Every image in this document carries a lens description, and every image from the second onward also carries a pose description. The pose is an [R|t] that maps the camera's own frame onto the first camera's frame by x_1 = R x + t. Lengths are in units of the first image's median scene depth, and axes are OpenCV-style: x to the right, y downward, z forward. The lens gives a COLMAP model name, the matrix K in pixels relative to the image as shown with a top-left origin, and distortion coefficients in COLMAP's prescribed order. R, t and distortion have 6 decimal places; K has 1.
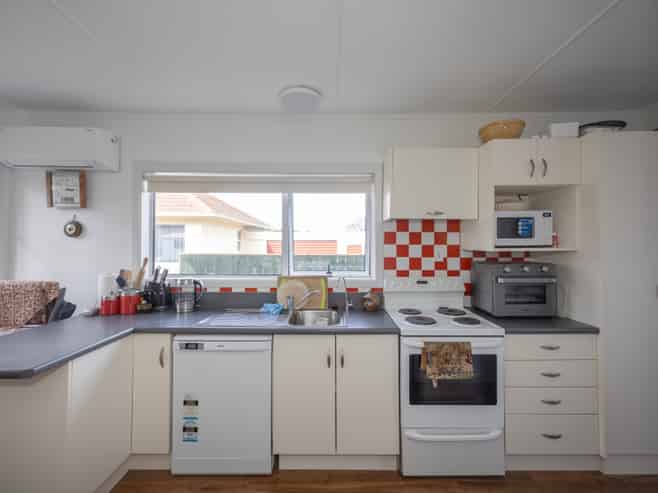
lens RADIAL K [[299.4, 0, 330.9], [0, 299.4, 242.2], [0, 0, 1]] dist [-0.002559, -0.000231]
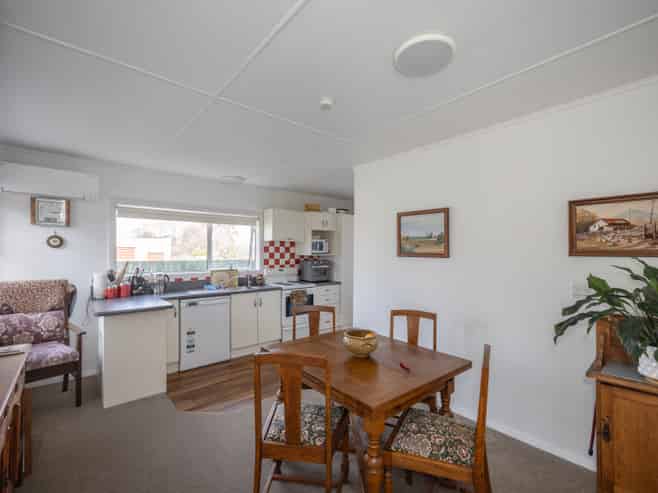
lens RADIAL K [[299.4, 0, 330.9], [0, 299.4, 242.2], [0, 0, 1]] dist [-0.002559, -0.000231]
pose [[0.755522, 0.021122, 0.654783, -0.835269], [-0.009960, 0.999735, -0.020756, -0.026792], [-0.655048, 0.009160, 0.755532, -0.865391]]
